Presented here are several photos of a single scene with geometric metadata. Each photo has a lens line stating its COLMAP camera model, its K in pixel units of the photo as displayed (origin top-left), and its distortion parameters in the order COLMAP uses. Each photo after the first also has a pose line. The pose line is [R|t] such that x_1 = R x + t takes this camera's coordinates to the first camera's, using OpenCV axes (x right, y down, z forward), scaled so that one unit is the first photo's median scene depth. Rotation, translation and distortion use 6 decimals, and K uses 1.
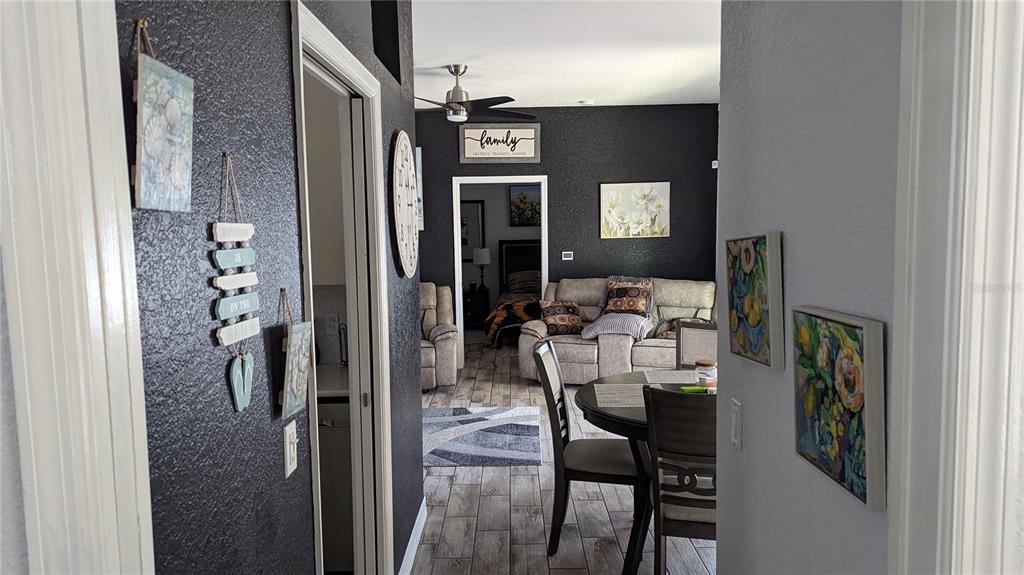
lens RADIAL K [[737.4, 0, 512.0], [0, 737.4, 289.8], [0, 0, 1]] dist [0.041931, -0.002464]
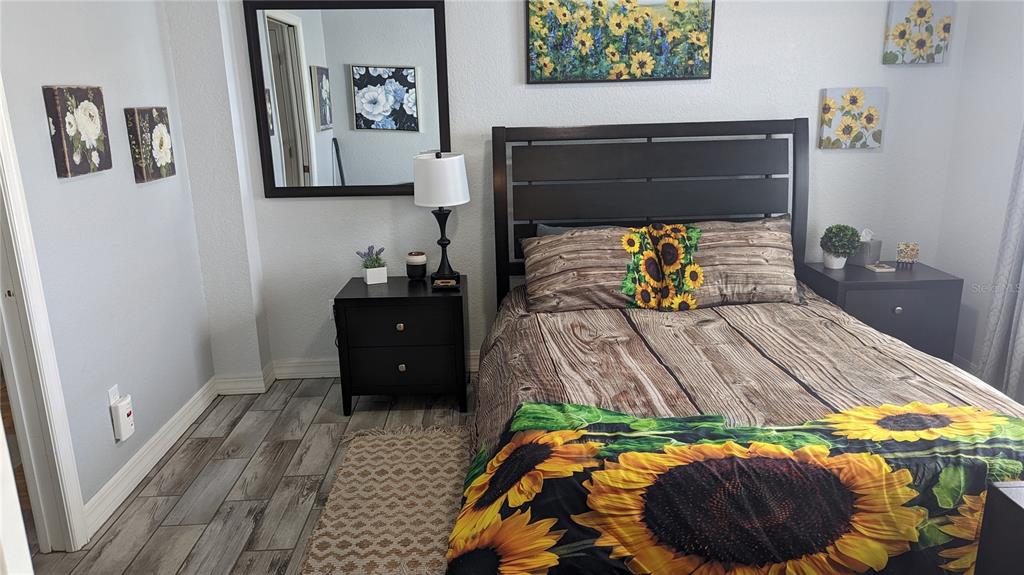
lens RADIAL K [[737.4, 0, 512.7], [0, 737.4, 286.5], [0, 0, 1]] dist [0.041931, -0.002464]
pose [[0.999507, -0.015389, 0.027359, -0.019109], [0.010247, 0.983796, 0.179001, -0.056815], [-0.029670, -0.178632, 0.983468, 0.668290]]
